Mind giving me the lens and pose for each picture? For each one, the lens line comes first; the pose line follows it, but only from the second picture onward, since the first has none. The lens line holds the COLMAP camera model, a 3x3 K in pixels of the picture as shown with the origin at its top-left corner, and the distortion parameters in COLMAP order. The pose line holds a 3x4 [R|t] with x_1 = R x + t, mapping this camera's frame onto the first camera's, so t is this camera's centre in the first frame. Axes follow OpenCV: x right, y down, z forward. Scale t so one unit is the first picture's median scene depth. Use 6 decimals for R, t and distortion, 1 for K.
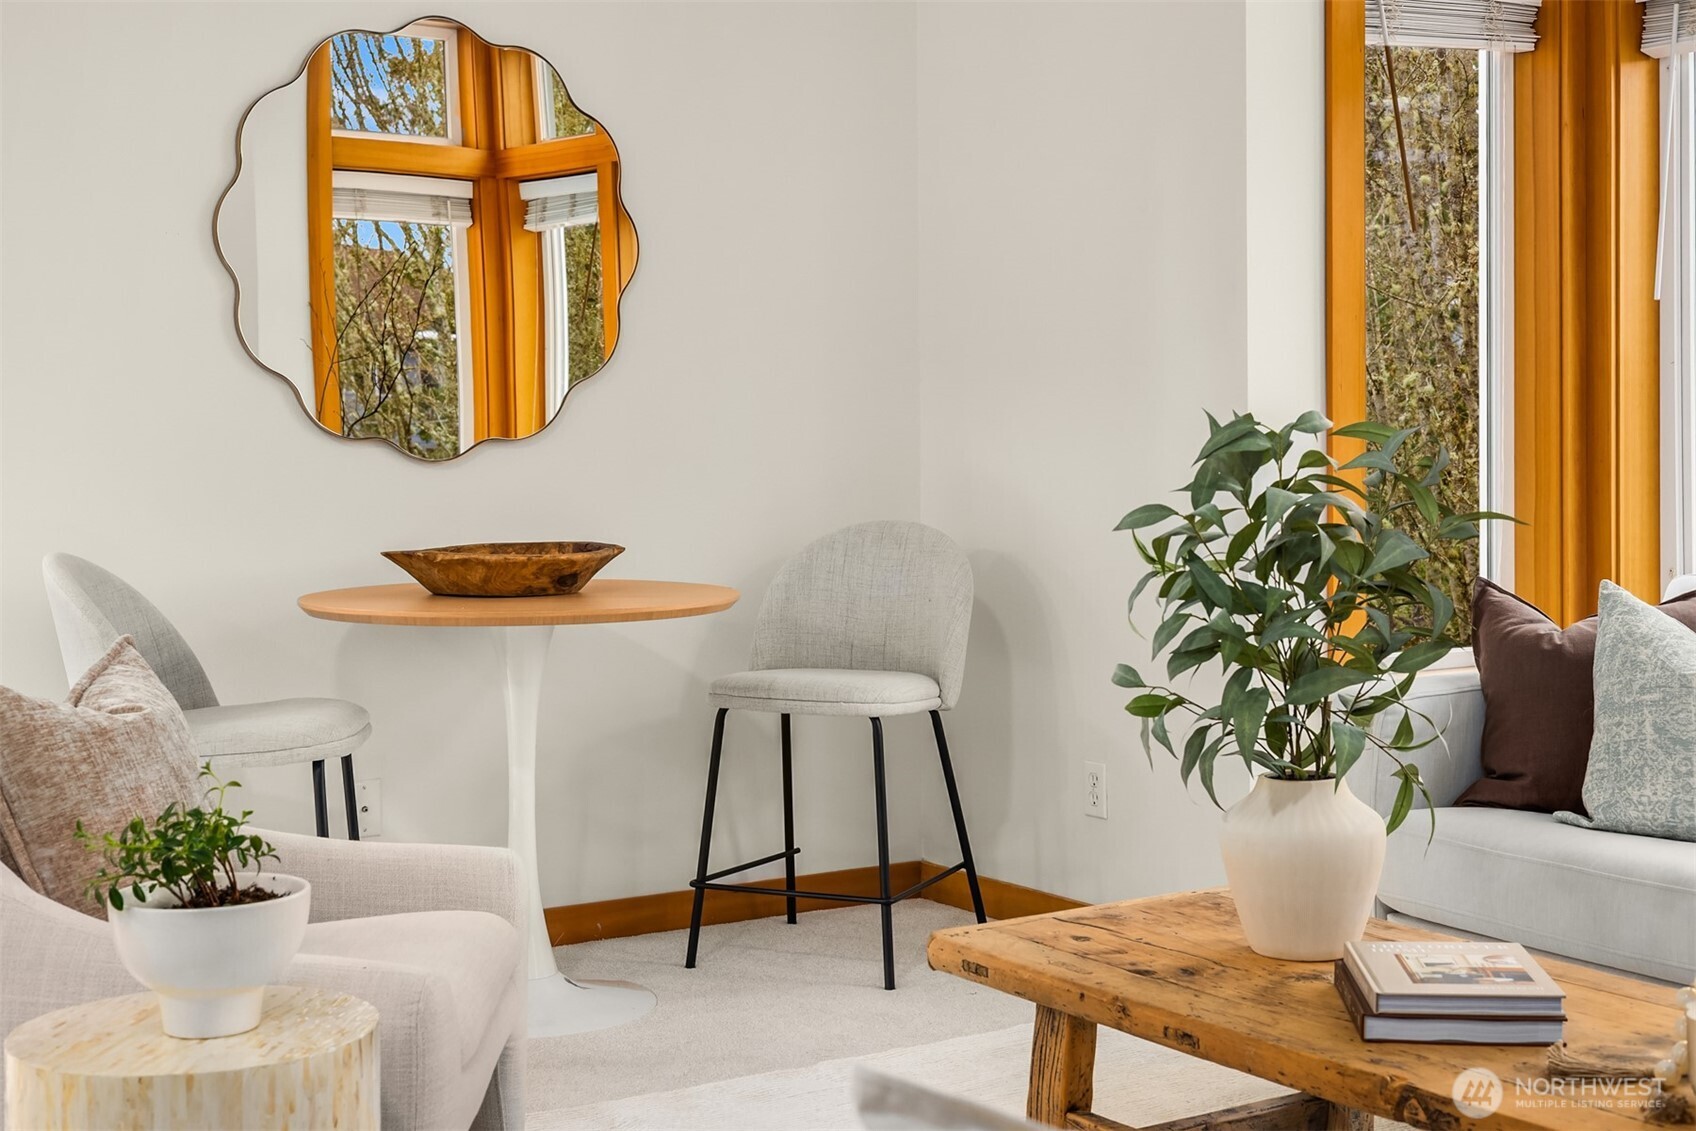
lens RADIAL K [[2413.7, 0, 808.1], [0, 2413.7, 424.1], [0, 0, 1]] dist [-0.023170, 0.047402]
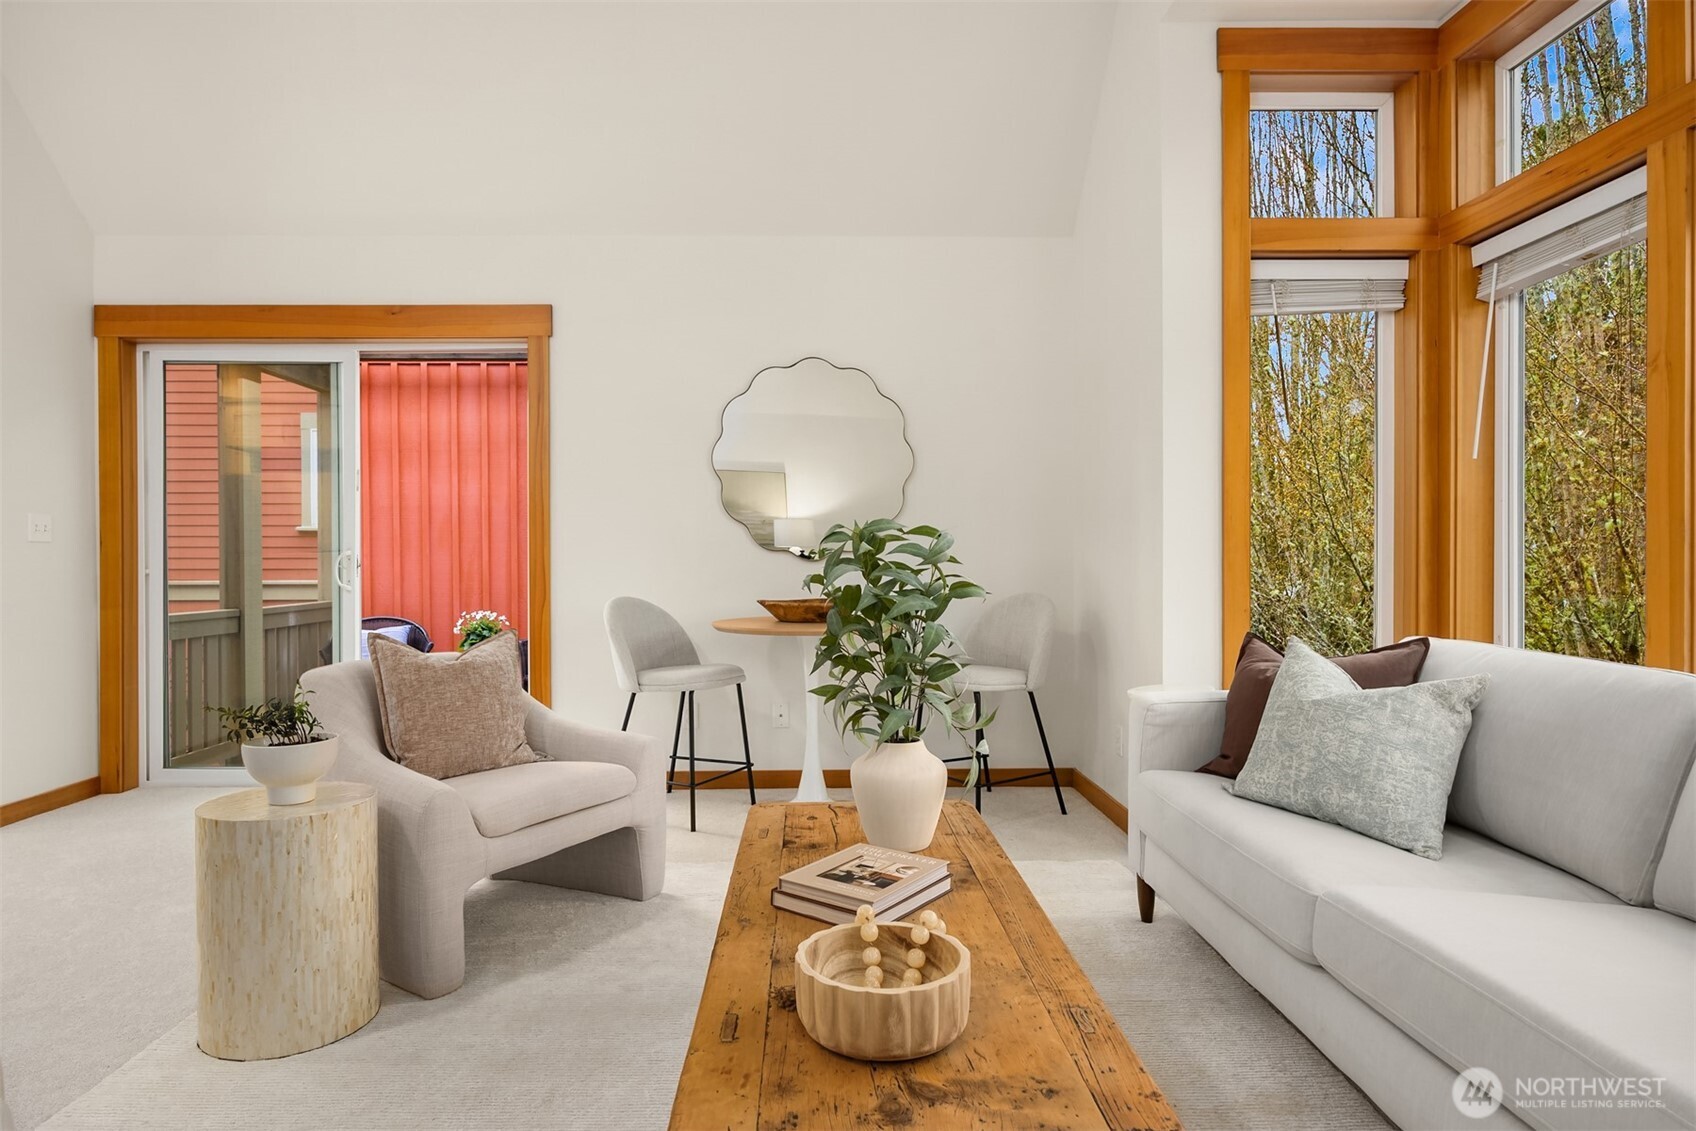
lens RADIAL K [[971.3, 0, 814.7], [0, 971.3, 569.1], [0, 0, 1]] dist [0.004338, 0.001031]
pose [[0.848402, 0.008154, -0.529289, 0.322156], [-0.002439, 0.999931, 0.011495, 0.012578], [0.529346, -0.008461, 0.848364, 0.250182]]
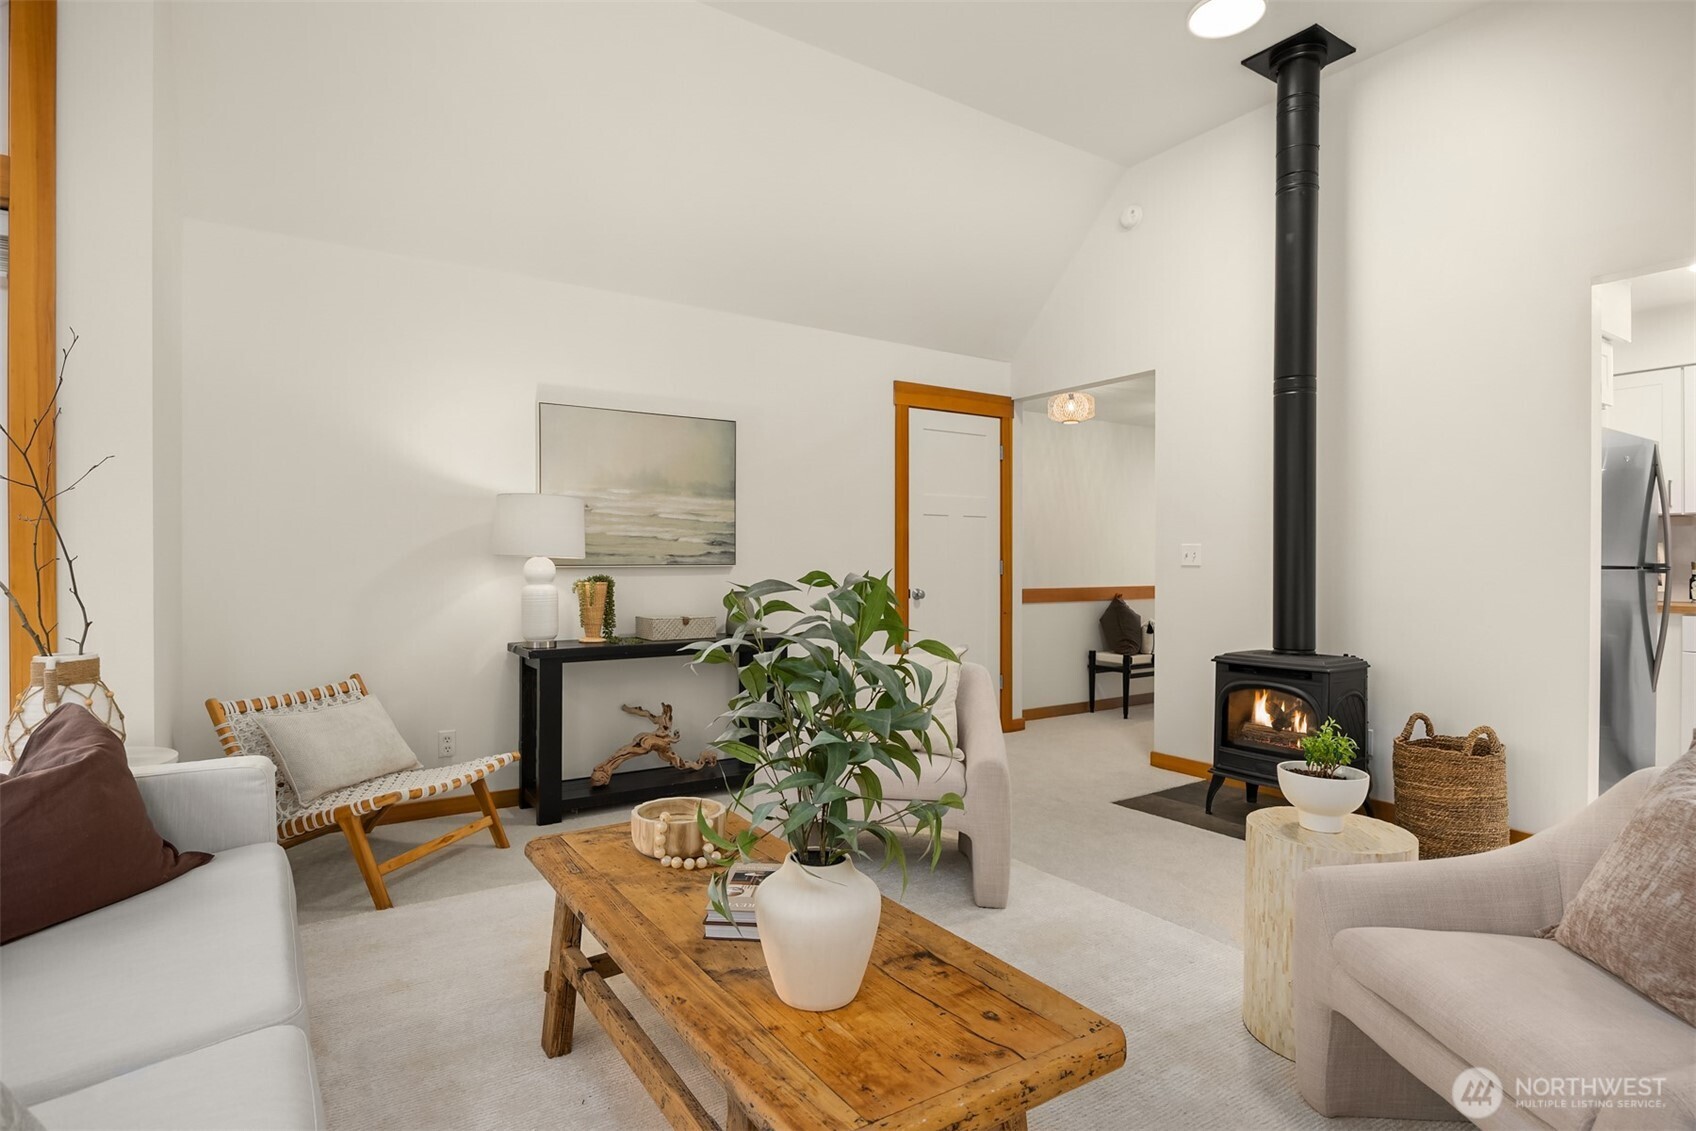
lens RADIAL K [[850.9, 0, 848.0], [0, 850.9, 565.5], [0, 0, 1]] dist [-0.004004, -0.000789]
pose [[-0.999526, 0.004679, -0.030441, 0.124649], [0.004648, 0.999989, 0.001075, -0.006357], [0.030446, 0.000933, -0.999536, 0.924071]]
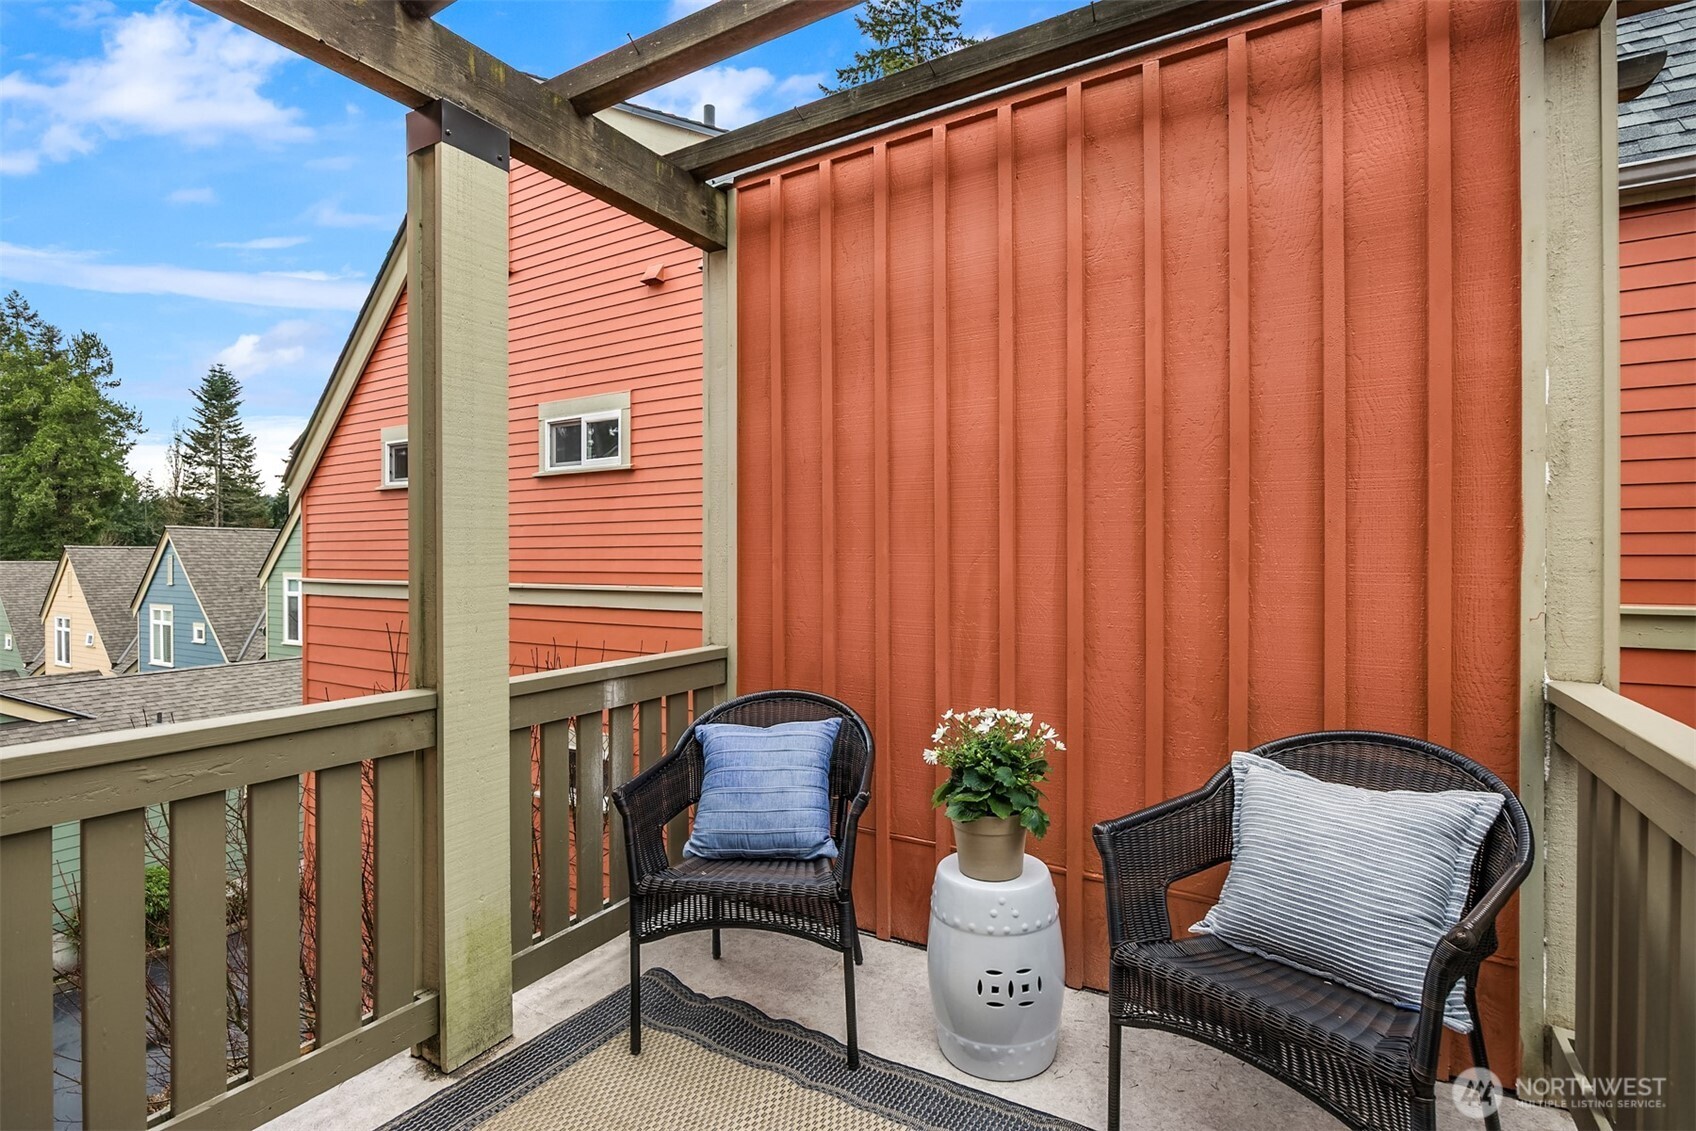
lens RADIAL K [[815.0, 0, 848.0], [0, 815.0, 565.5], [0, 0, 1]] dist [-0.013703, 0.000409]
pose [[0.463227, 0.011189, -0.886169, -0.443227], [-0.001205, 0.999927, 0.011995, 0.007151], [0.886239, -0.004489, 0.463207, 0.885629]]
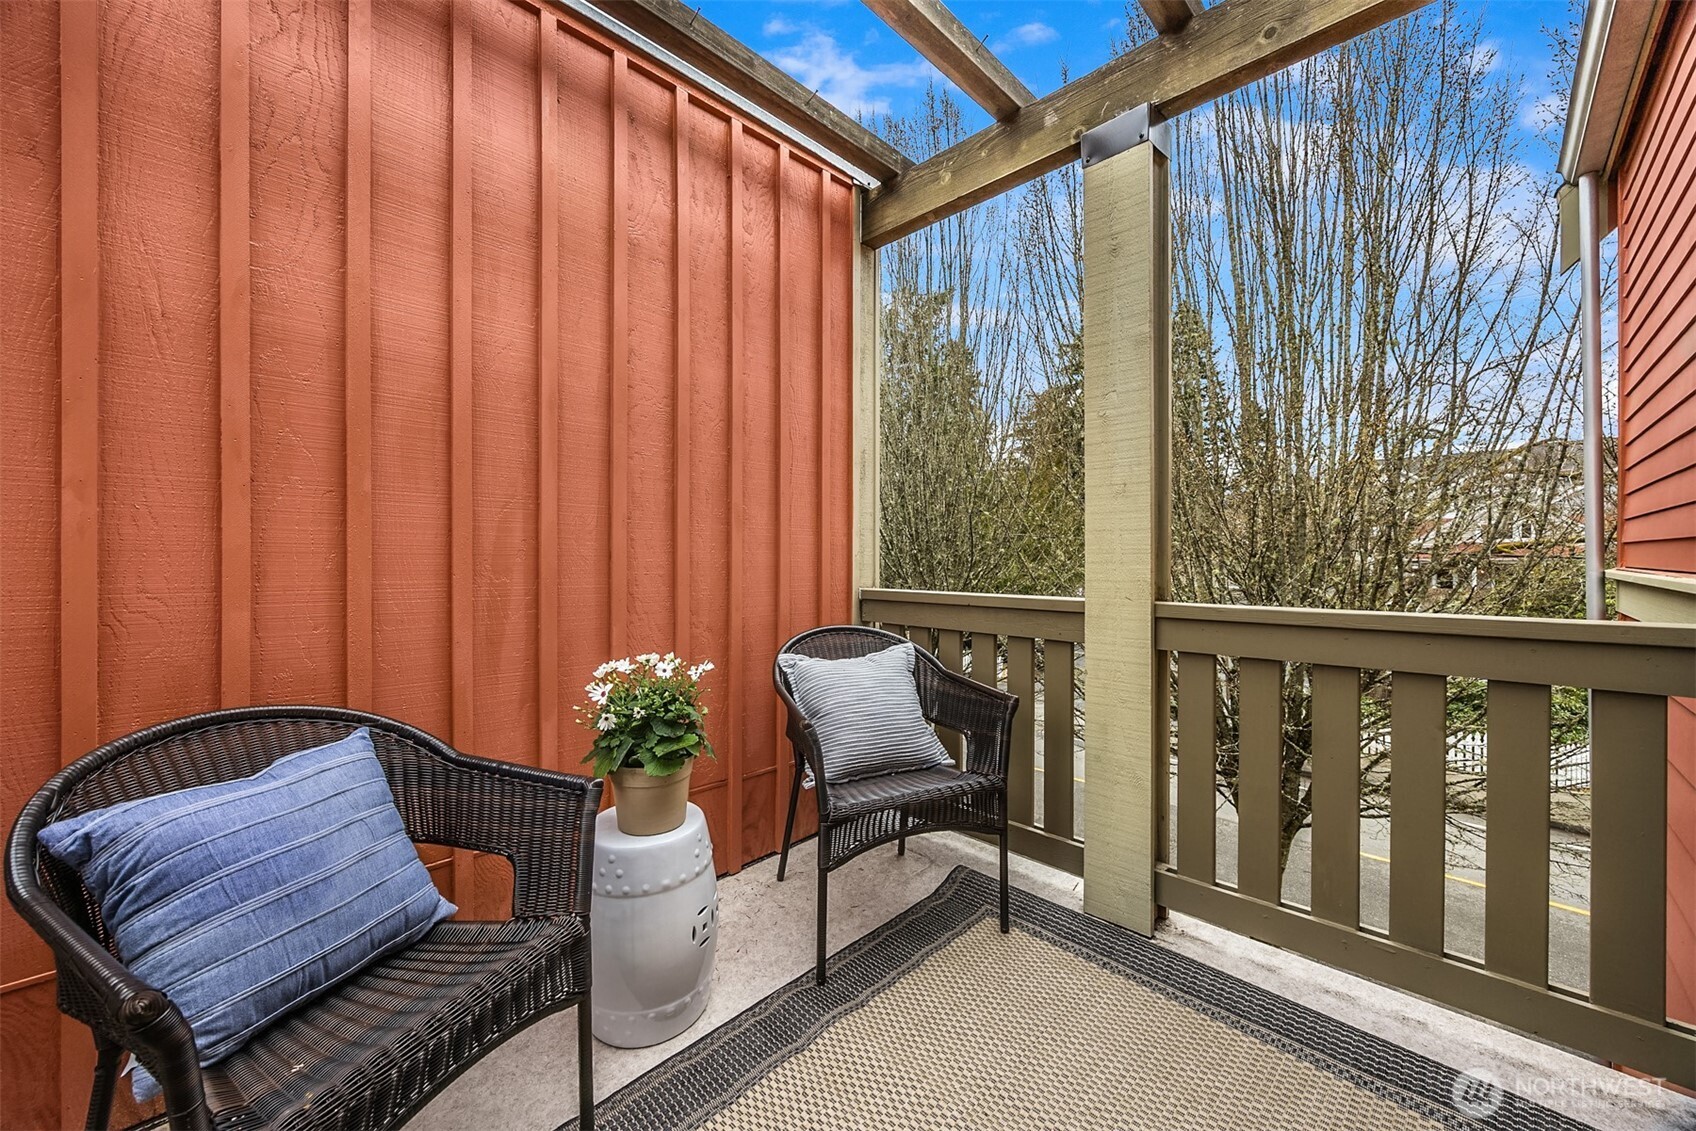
lens RADIAL K [[660.0, 0, 841.2], [0, 660.0, 552.8], [0, 0, 1]] dist [-0.000313, -0.000114]
pose [[0.970961, 0.006912, 0.239138, -0.773906], [-0.006029, 0.999972, -0.004426, 0.036337], [-0.239162, 0.002856, 0.970976, 0.801433]]
